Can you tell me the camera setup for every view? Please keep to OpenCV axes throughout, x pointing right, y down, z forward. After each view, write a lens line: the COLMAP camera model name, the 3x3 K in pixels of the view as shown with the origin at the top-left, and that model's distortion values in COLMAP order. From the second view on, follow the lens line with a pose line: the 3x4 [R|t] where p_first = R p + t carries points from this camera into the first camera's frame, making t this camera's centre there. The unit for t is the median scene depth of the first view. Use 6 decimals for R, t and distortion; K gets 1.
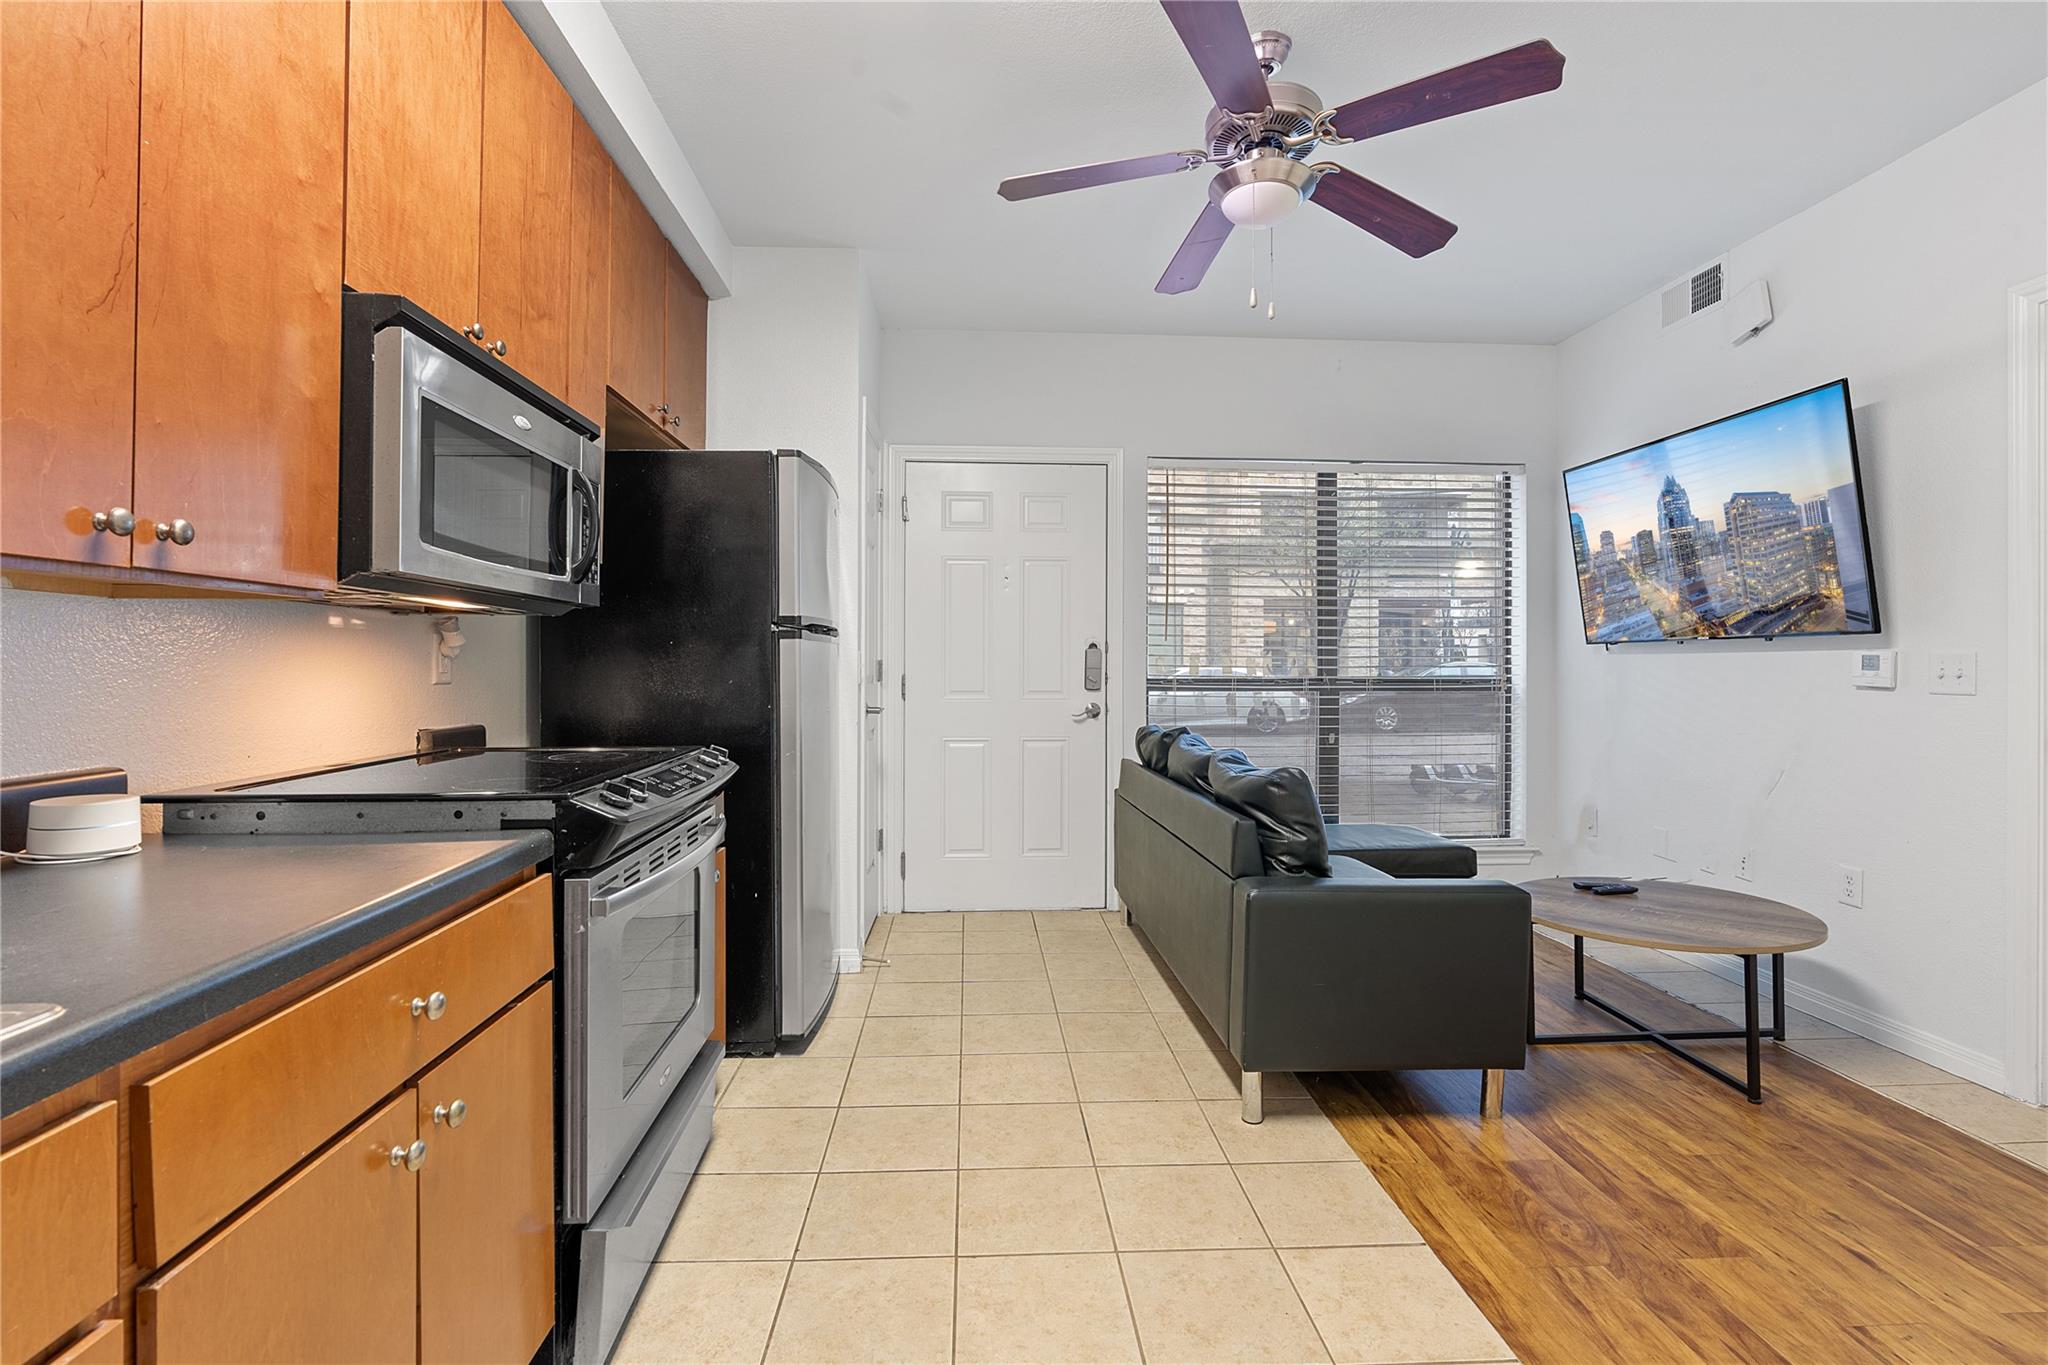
lens RADIAL K [[933.0, 0, 1023.0], [0, 933.0, 663.5], [0, 0, 1]] dist [-0.013200, 0.005317]
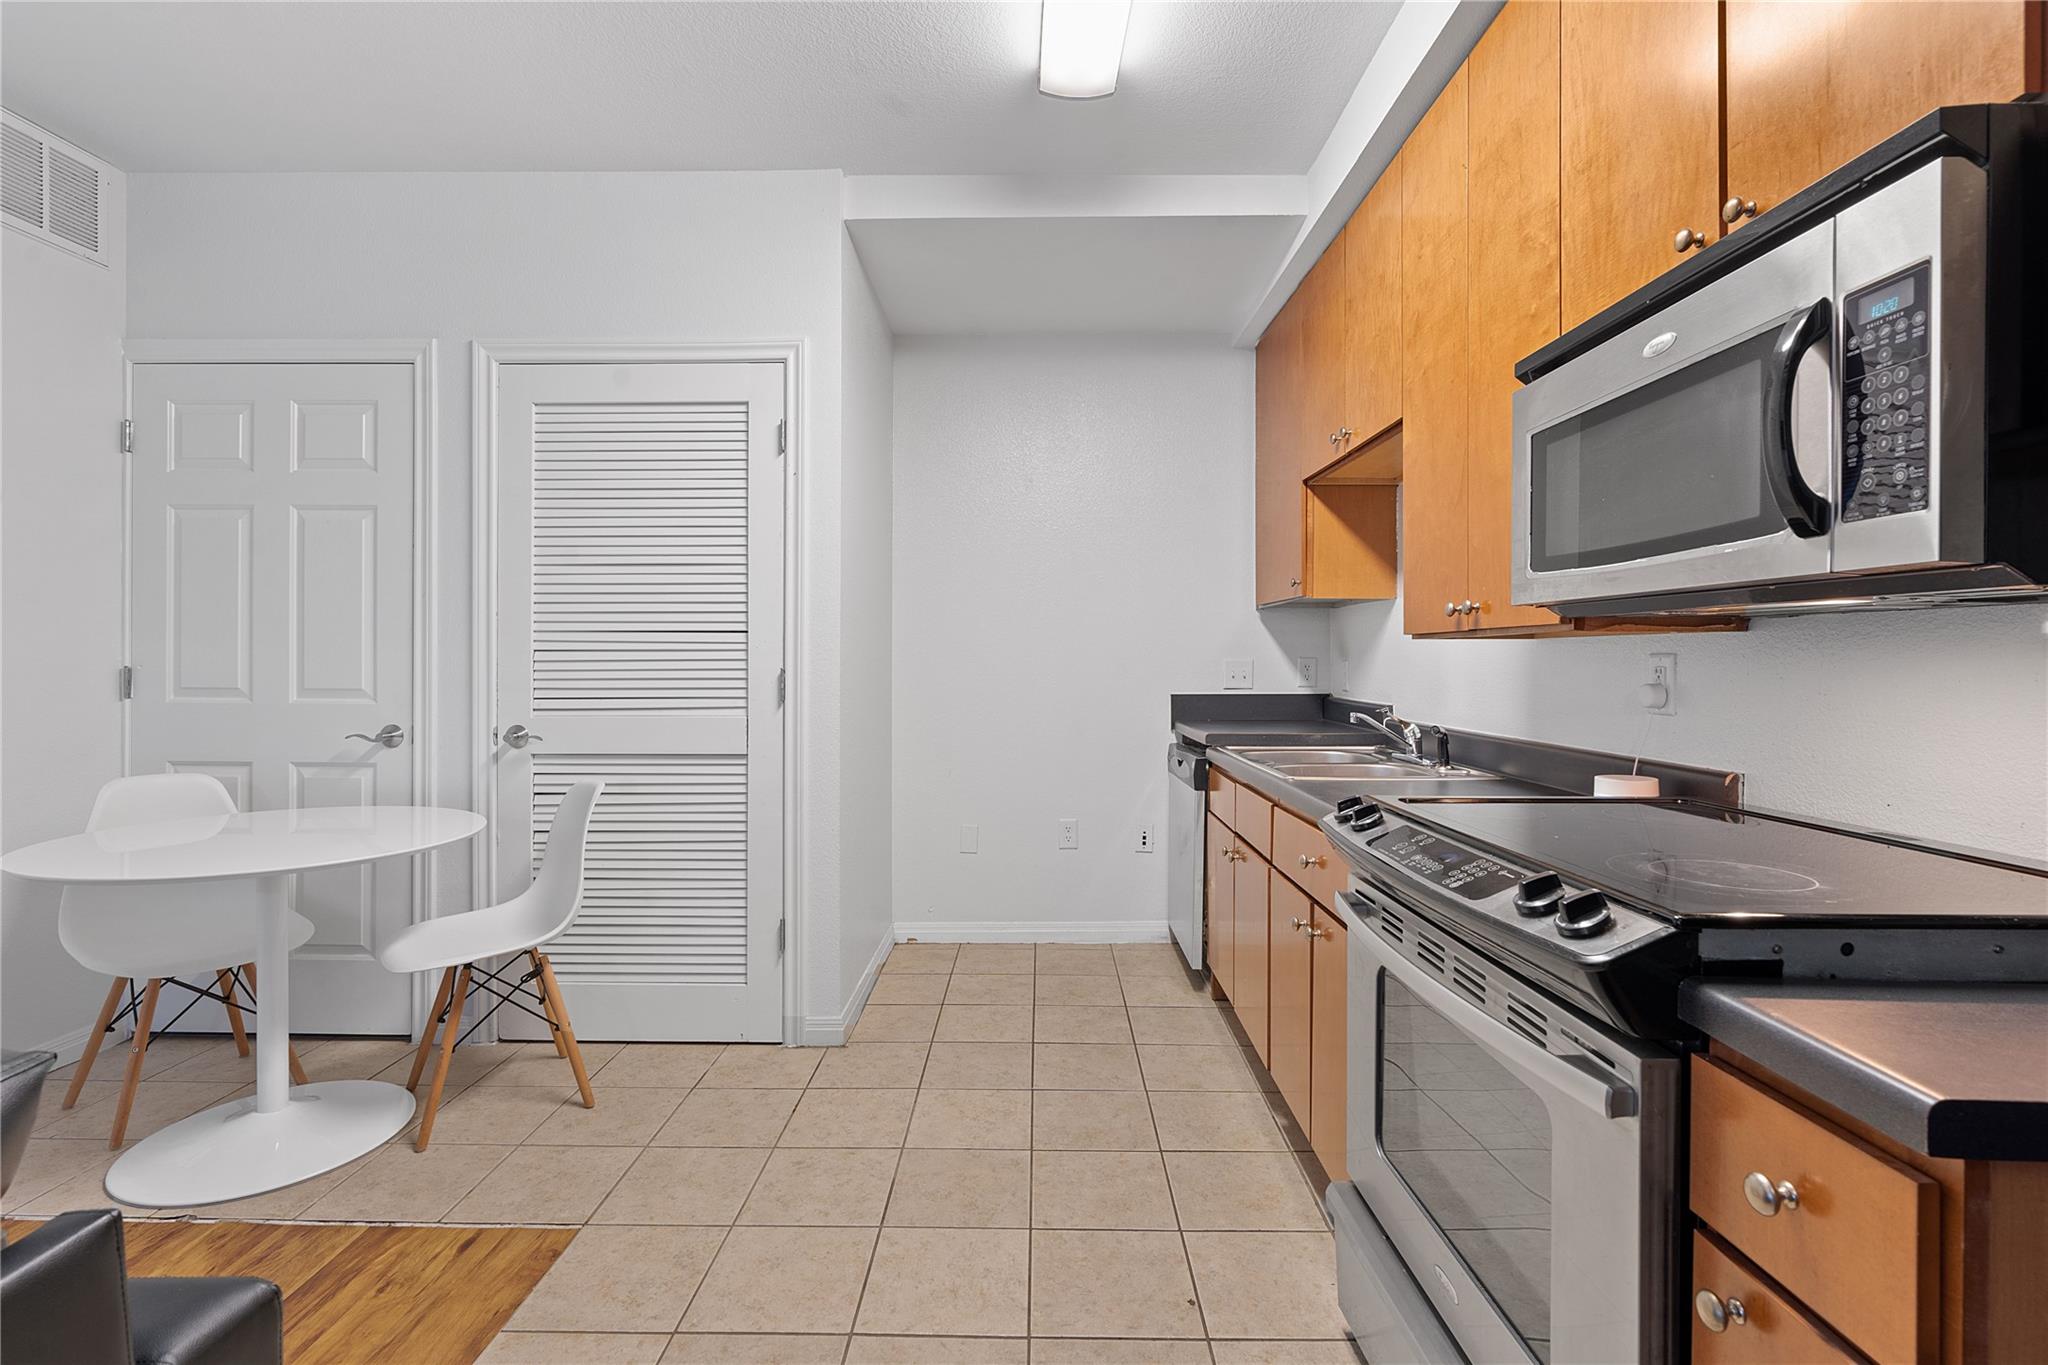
lens RADIAL K [[937.6, 0, 1024.9], [0, 937.6, 660.2], [0, 0, 1]] dist [-0.011026, 0.003604]
pose [[-0.997496, -0.006704, 0.070409, -0.090238], [-0.006848, 0.999975, -0.001795, -0.014617], [-0.070395, -0.002272, -0.997517, 1.317637]]
